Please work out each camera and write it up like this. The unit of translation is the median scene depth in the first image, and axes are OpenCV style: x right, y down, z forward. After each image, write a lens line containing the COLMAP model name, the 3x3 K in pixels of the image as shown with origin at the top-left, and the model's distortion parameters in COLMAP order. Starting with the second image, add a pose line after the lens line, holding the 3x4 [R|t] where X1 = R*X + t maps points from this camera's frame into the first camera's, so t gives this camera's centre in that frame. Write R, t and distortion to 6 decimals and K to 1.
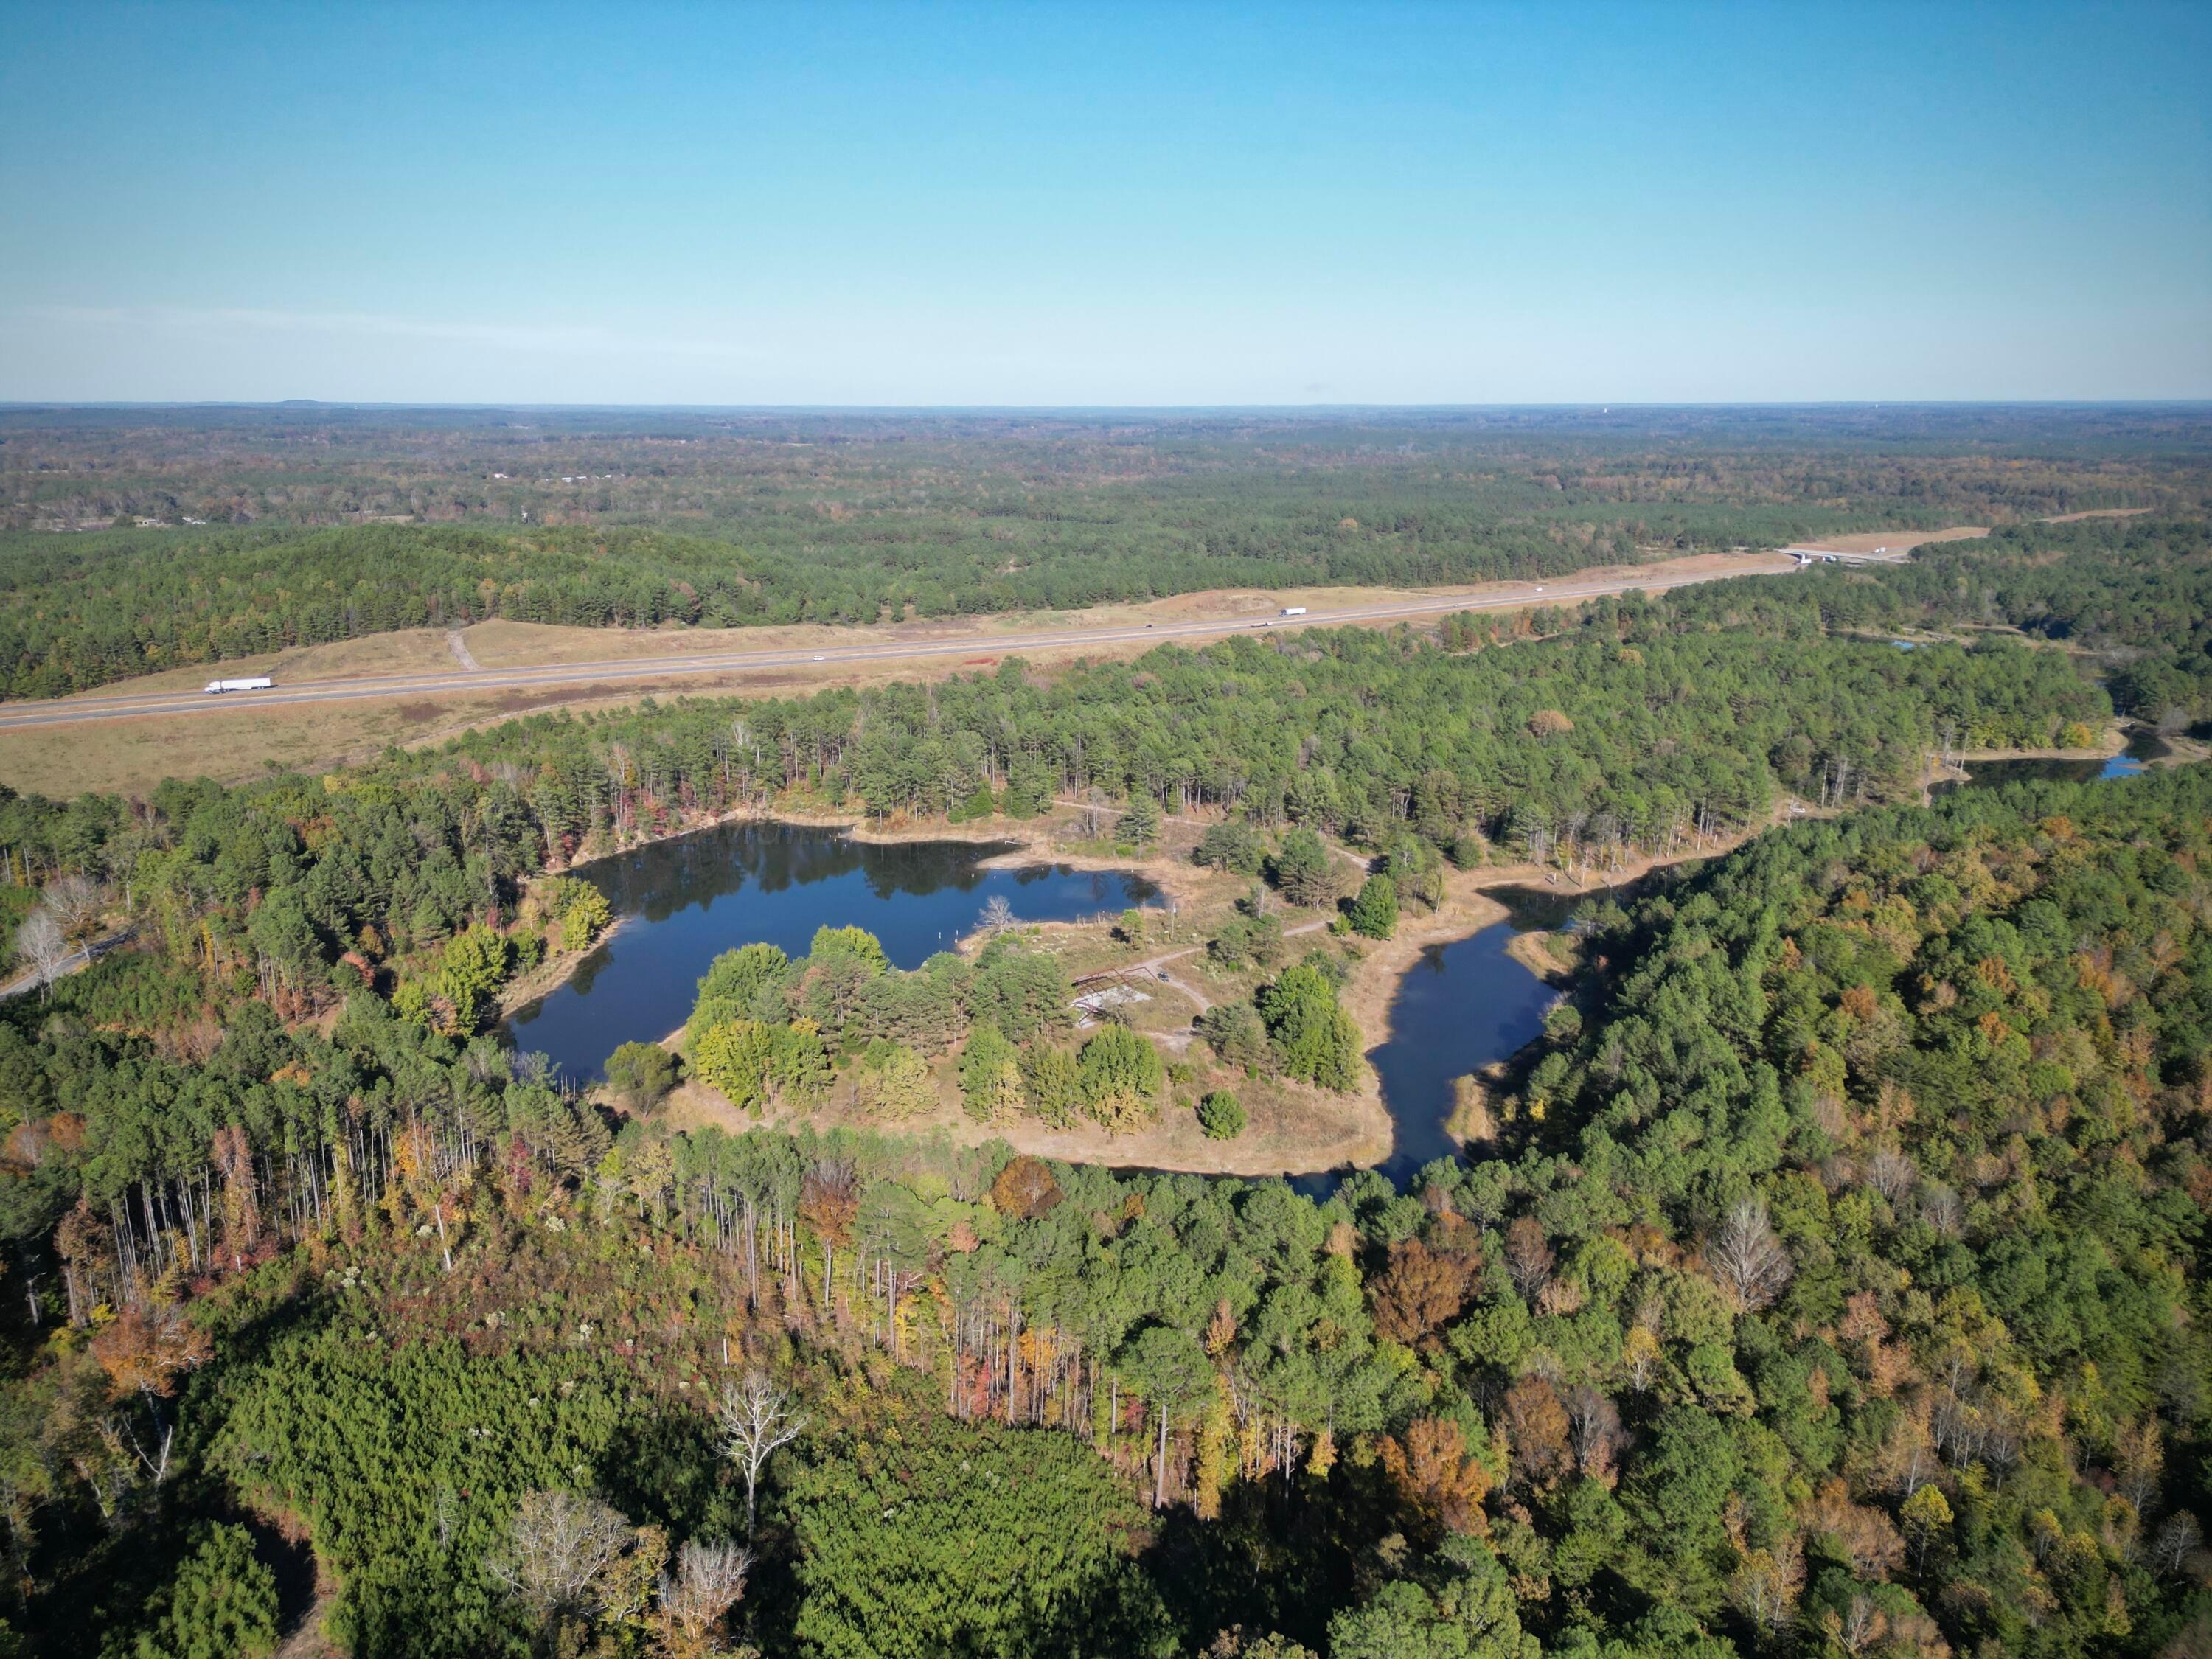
lens RADIAL K [[1541.8, 0, 1118.3], [0, 1541.8, 830.3], [0, 0, 1]] dist [0.076566, -0.070413]
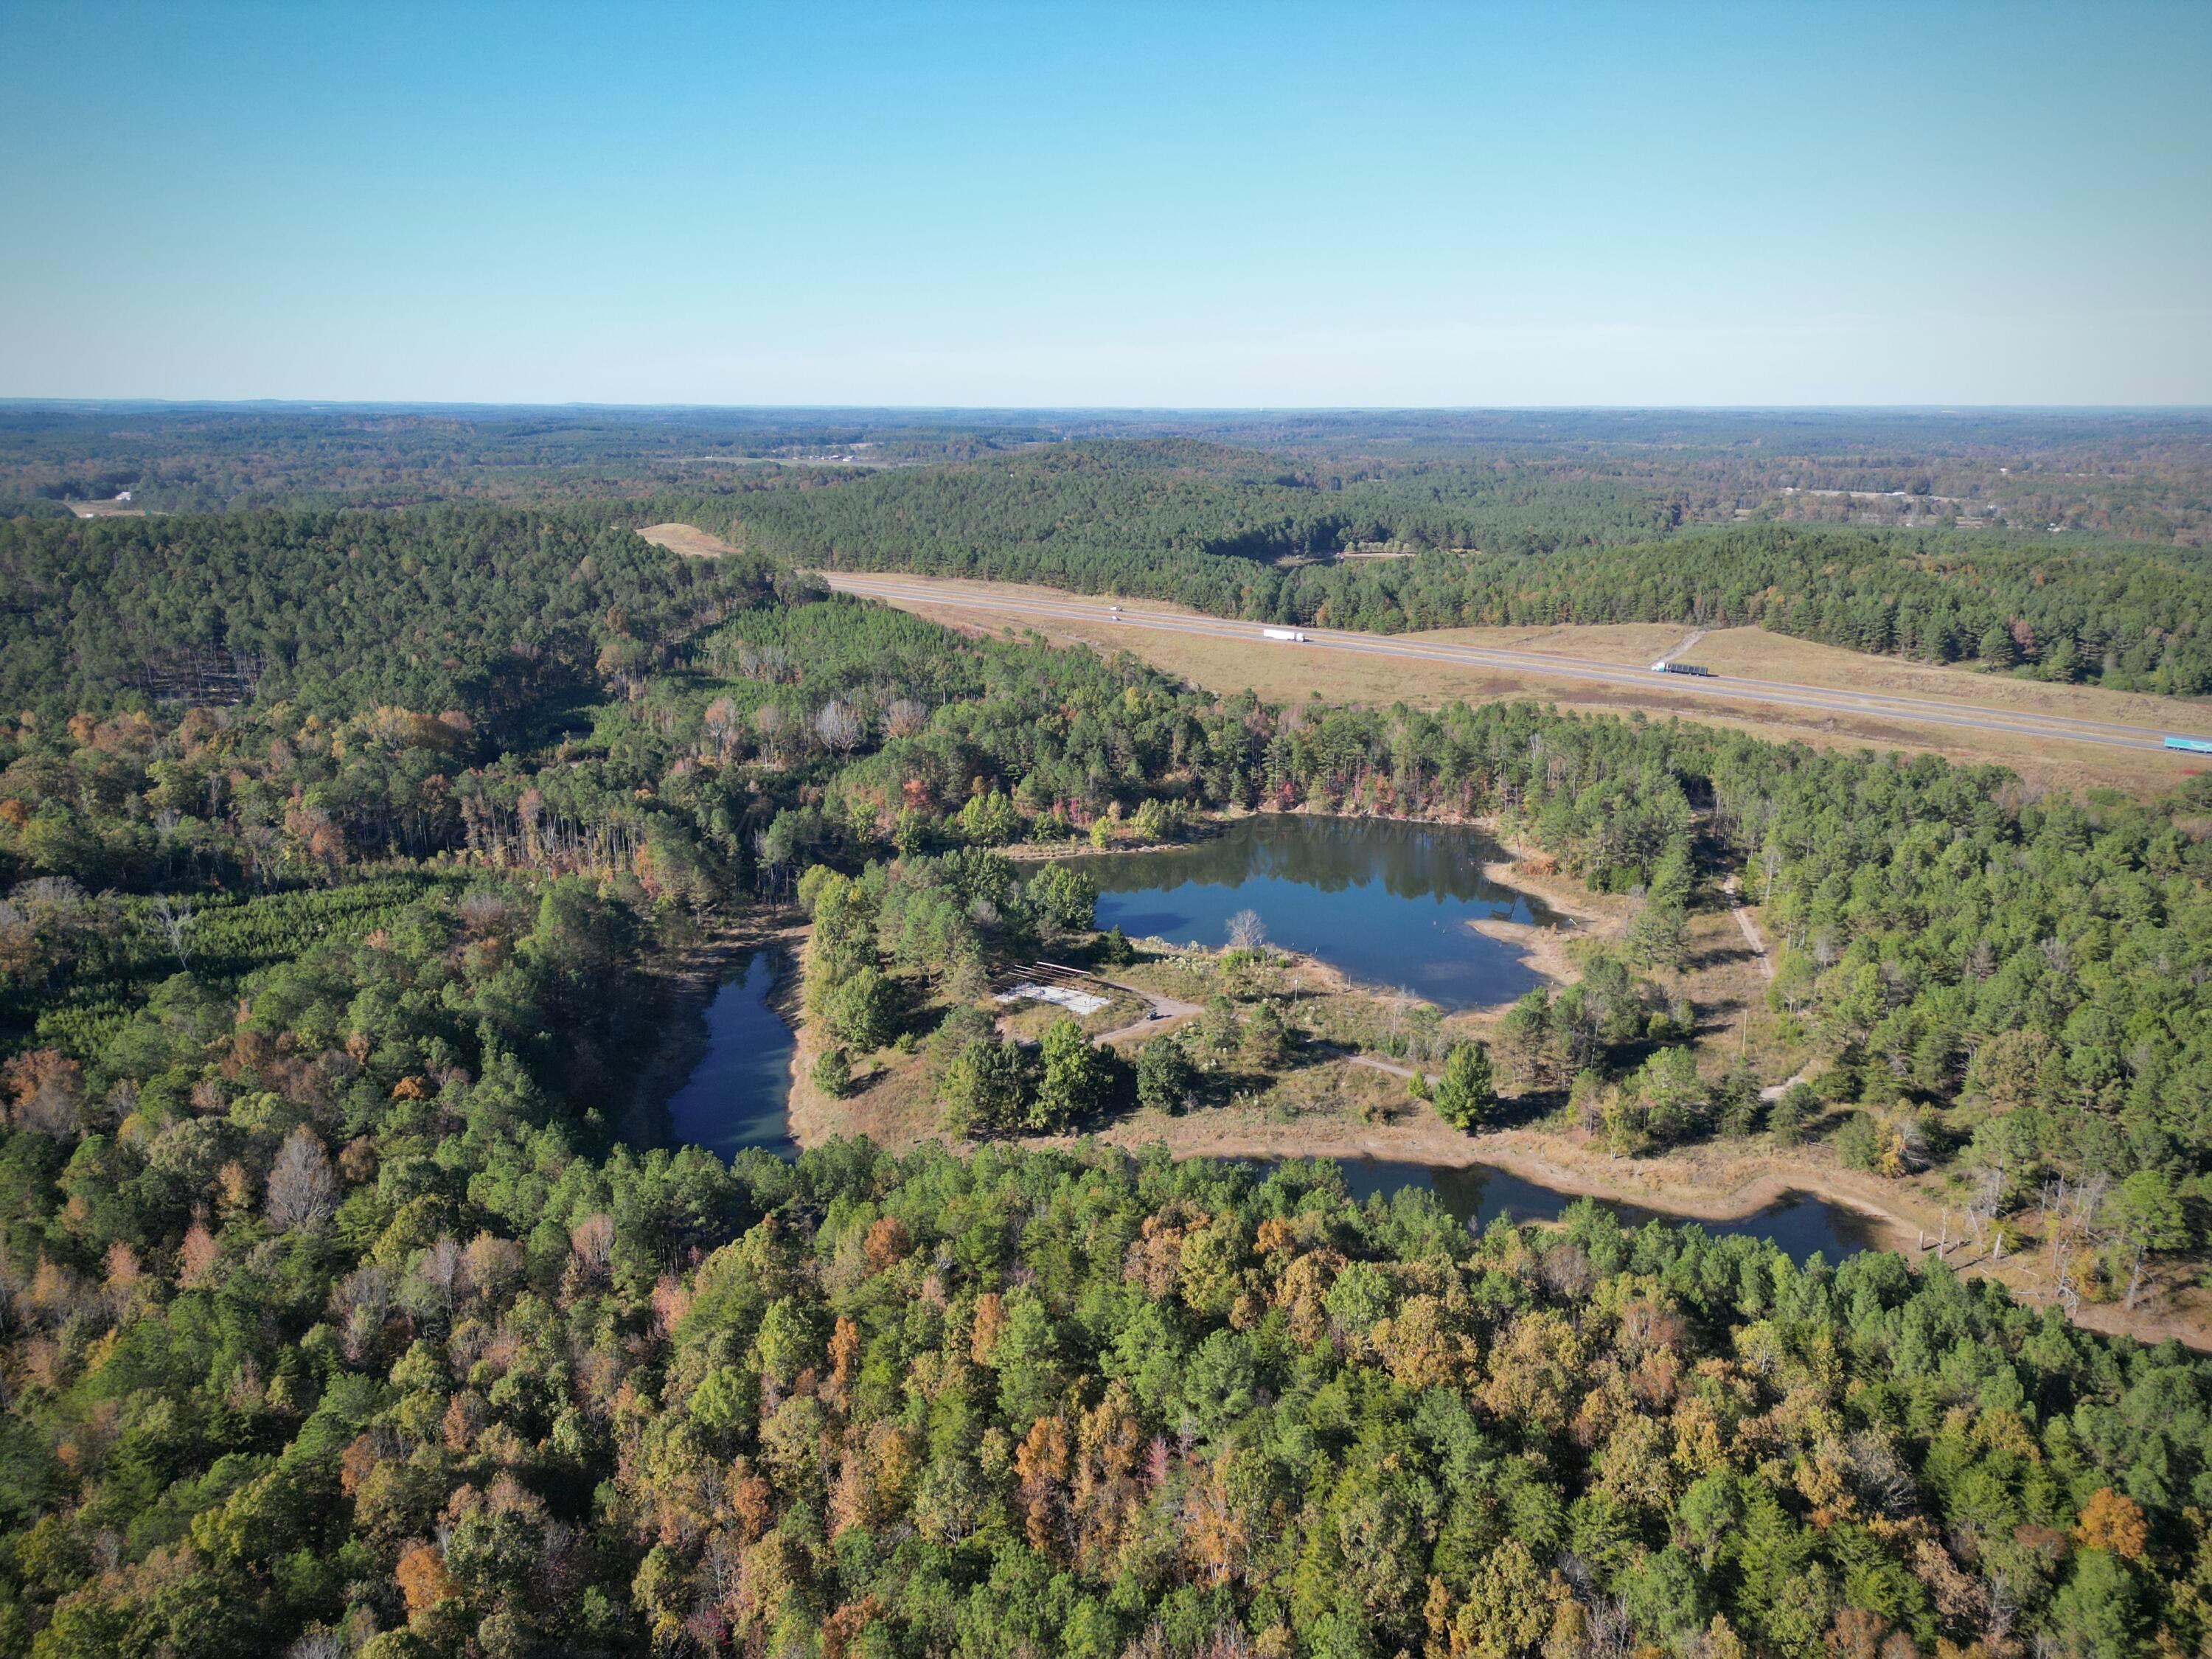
lens RADIAL K [[1541.8, 0, 1106.9], [0, 1541.8, 857.8], [0, 0, 1]] dist [0.076566, -0.070413]
pose [[0.299199, 0.271103, -0.914868, 0.468812], [-0.258824, 0.945902, 0.195653, -0.094362], [0.918417, 0.178251, 0.353181, 0.340023]]
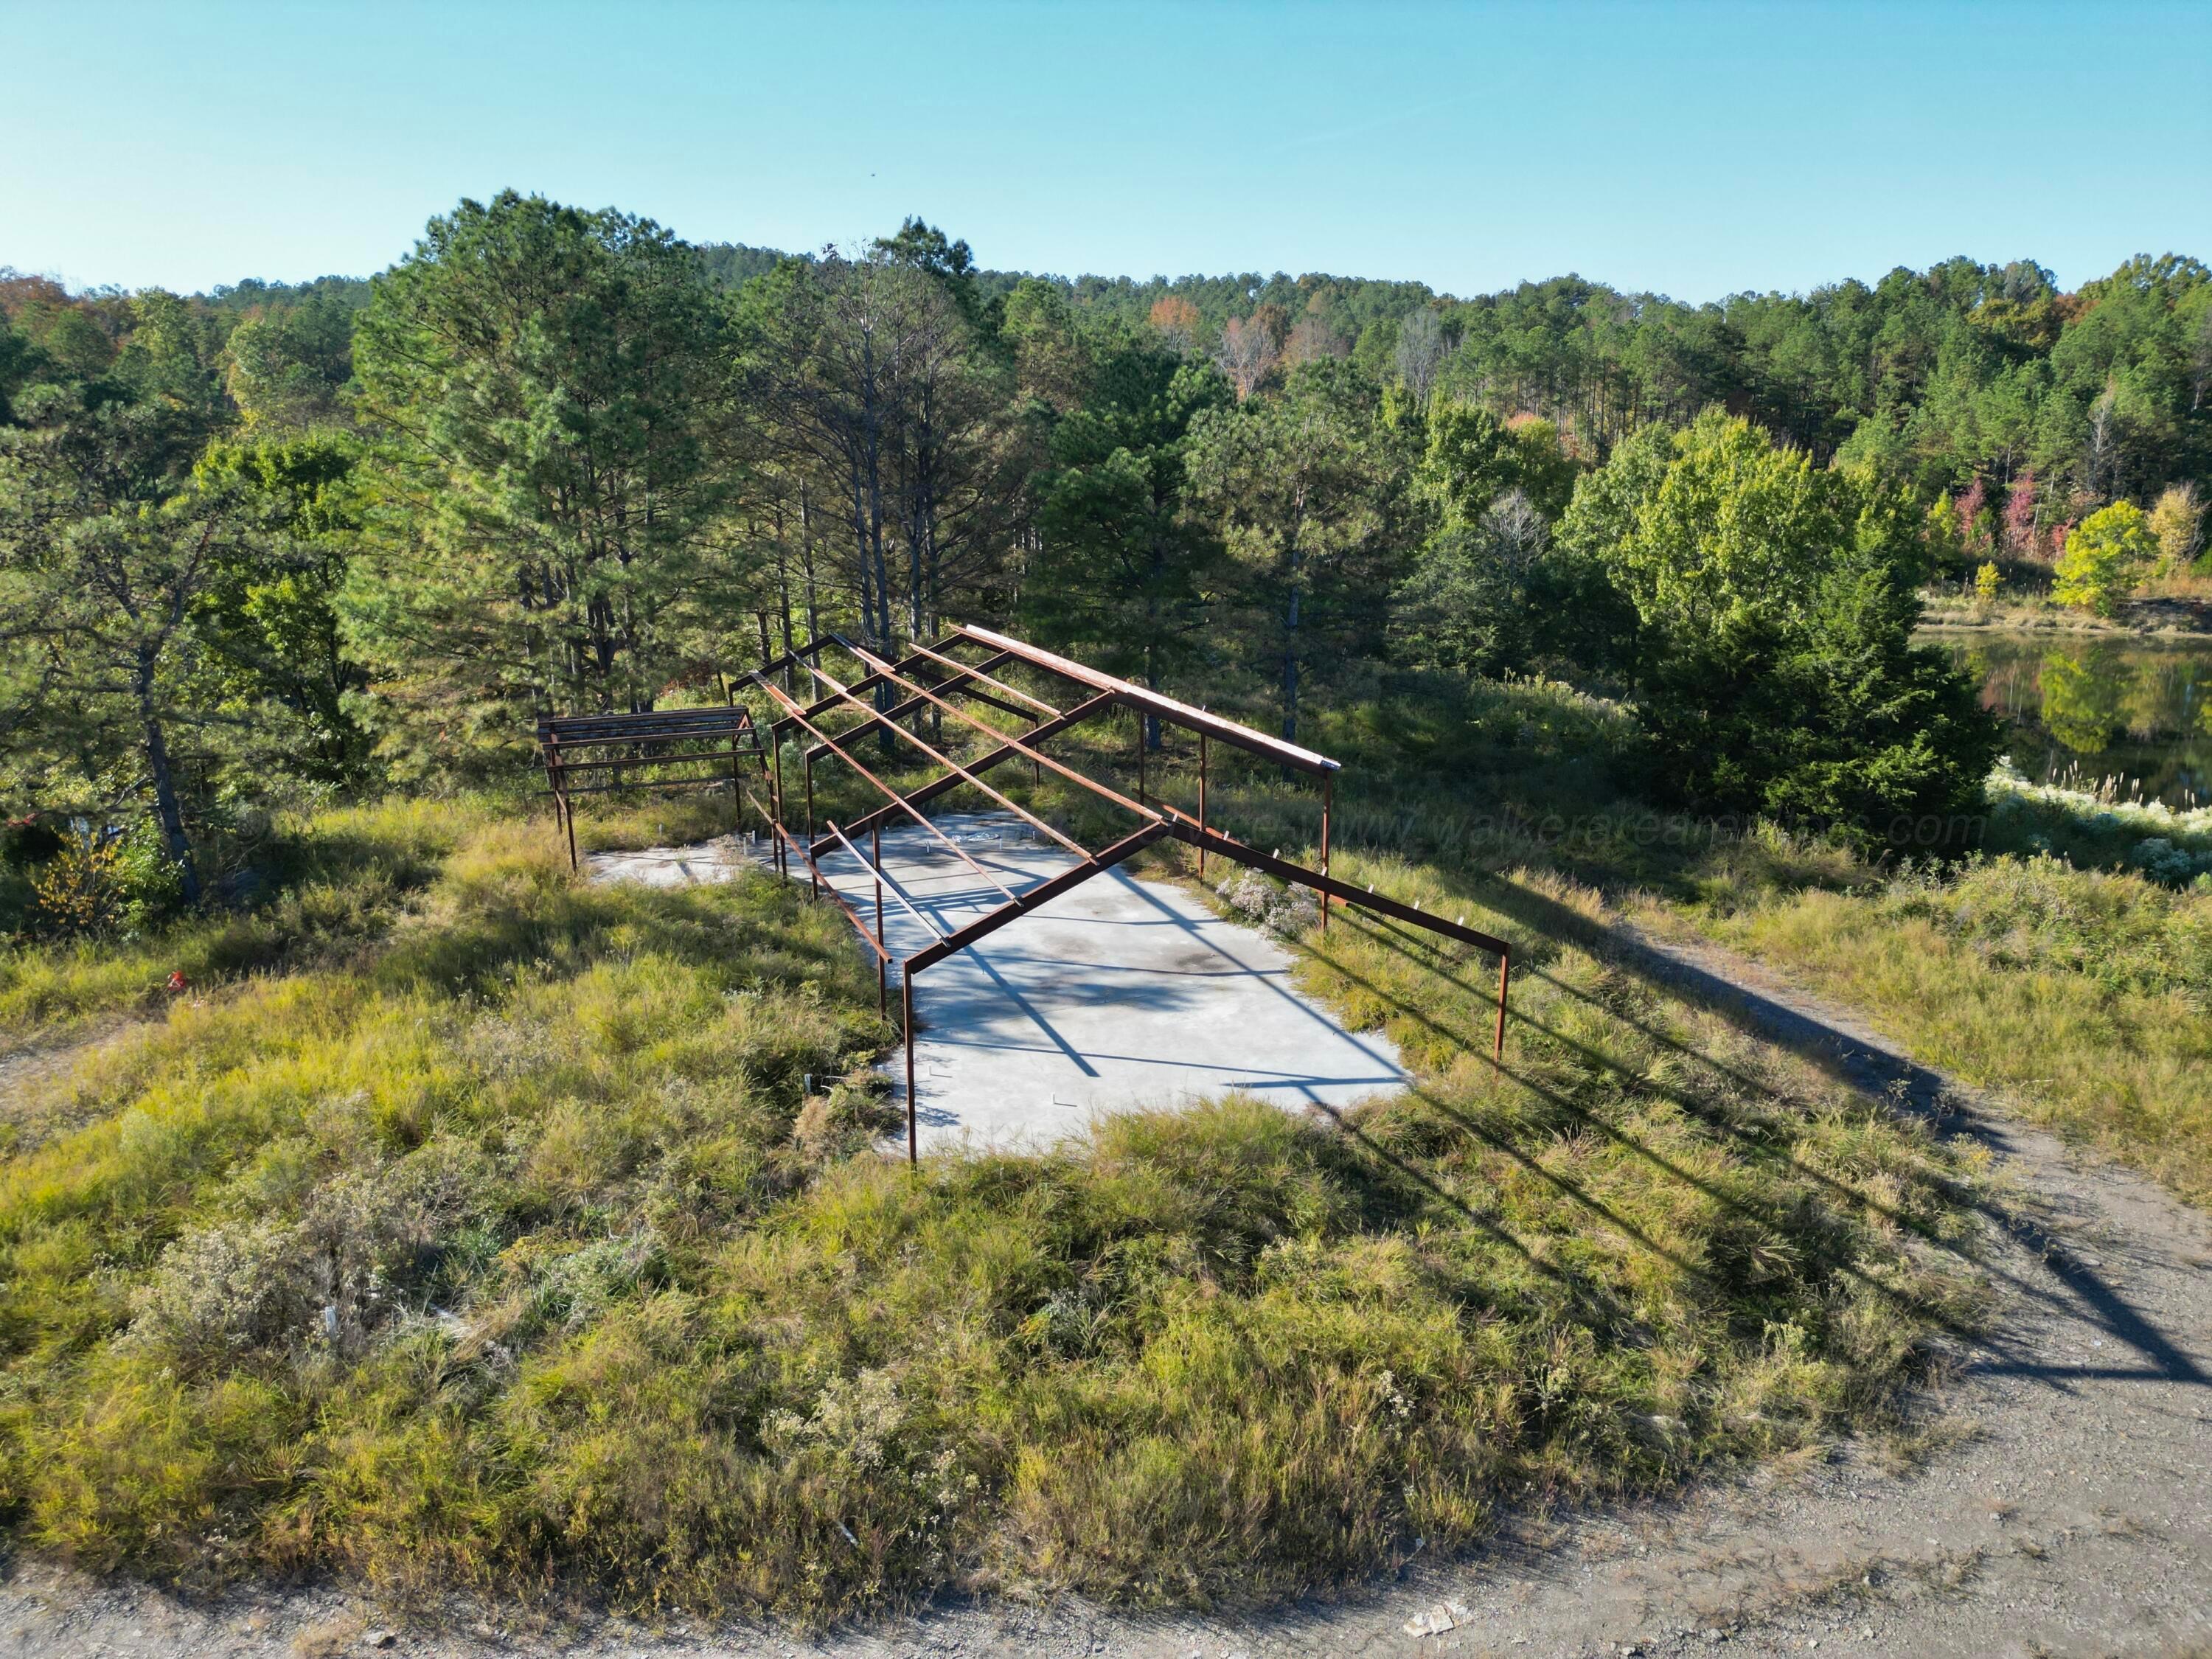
lens RADIAL K [[1541.8, 0, 1115.1], [0, 1541.8, 829.9], [0, 0, 1]] dist [0.076566, -0.070413]
pose [[-0.323512, 0.239789, -0.915337, 0.042385], [-0.248646, 0.911818, 0.326747, 0.035522], [0.912970, 0.333302, -0.235361, 0.534469]]
